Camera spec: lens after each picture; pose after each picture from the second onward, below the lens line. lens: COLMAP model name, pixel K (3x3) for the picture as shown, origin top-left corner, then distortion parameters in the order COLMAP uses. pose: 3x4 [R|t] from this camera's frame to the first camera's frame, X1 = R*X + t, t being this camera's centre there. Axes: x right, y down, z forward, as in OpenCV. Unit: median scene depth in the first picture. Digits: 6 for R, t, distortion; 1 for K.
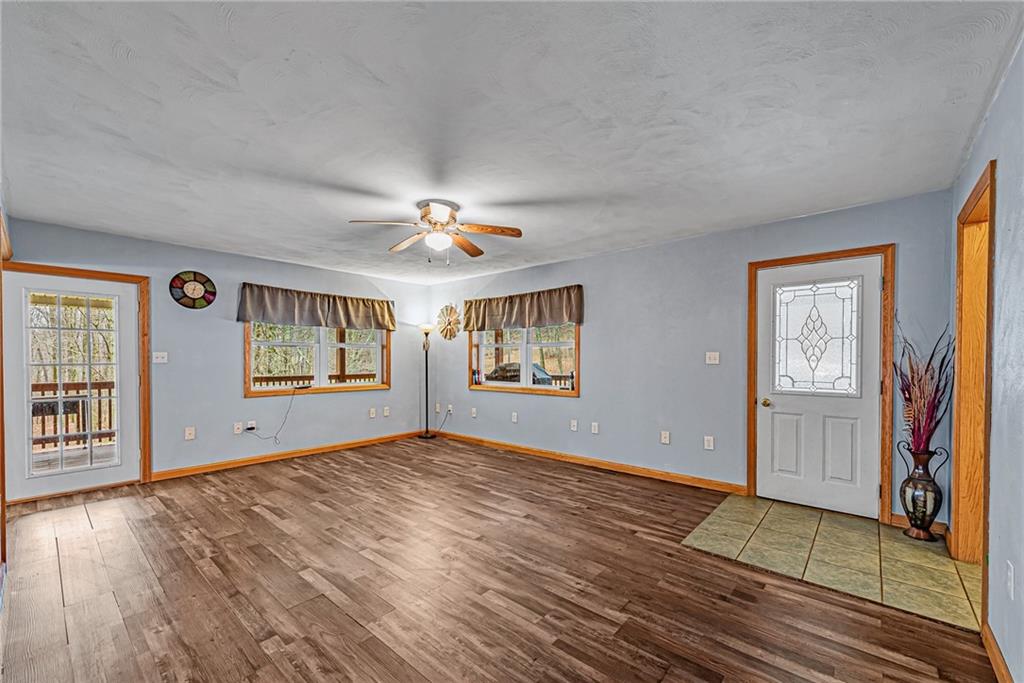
lens RADIAL K [[408.3, 0, 517.0], [0, 408.3, 379.7], [0, 0, 1]] dist [0.014658, -0.002136]
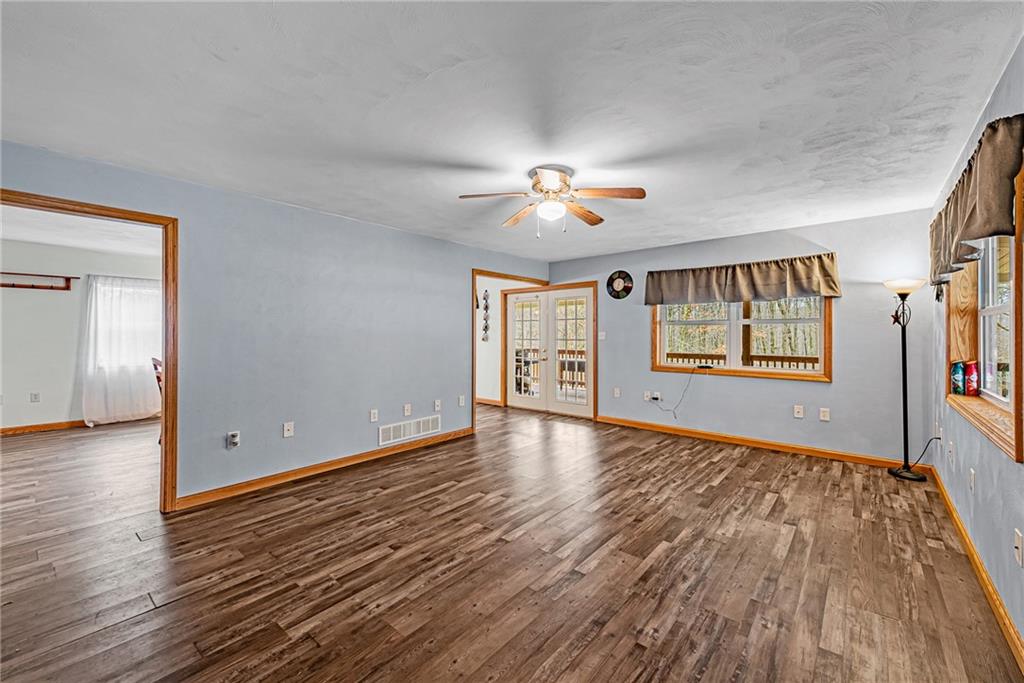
lens RADIAL K [[408.3, 0, 511.0], [0, 408.3, 336.1], [0, 0, 1]] dist [0.014658, -0.002136]
pose [[0.009009, 0.003767, -0.999952, 0.531326], [-0.055260, 0.998467, 0.003263, -0.038572], [0.998431, 0.055228, 0.009204, 0.660666]]
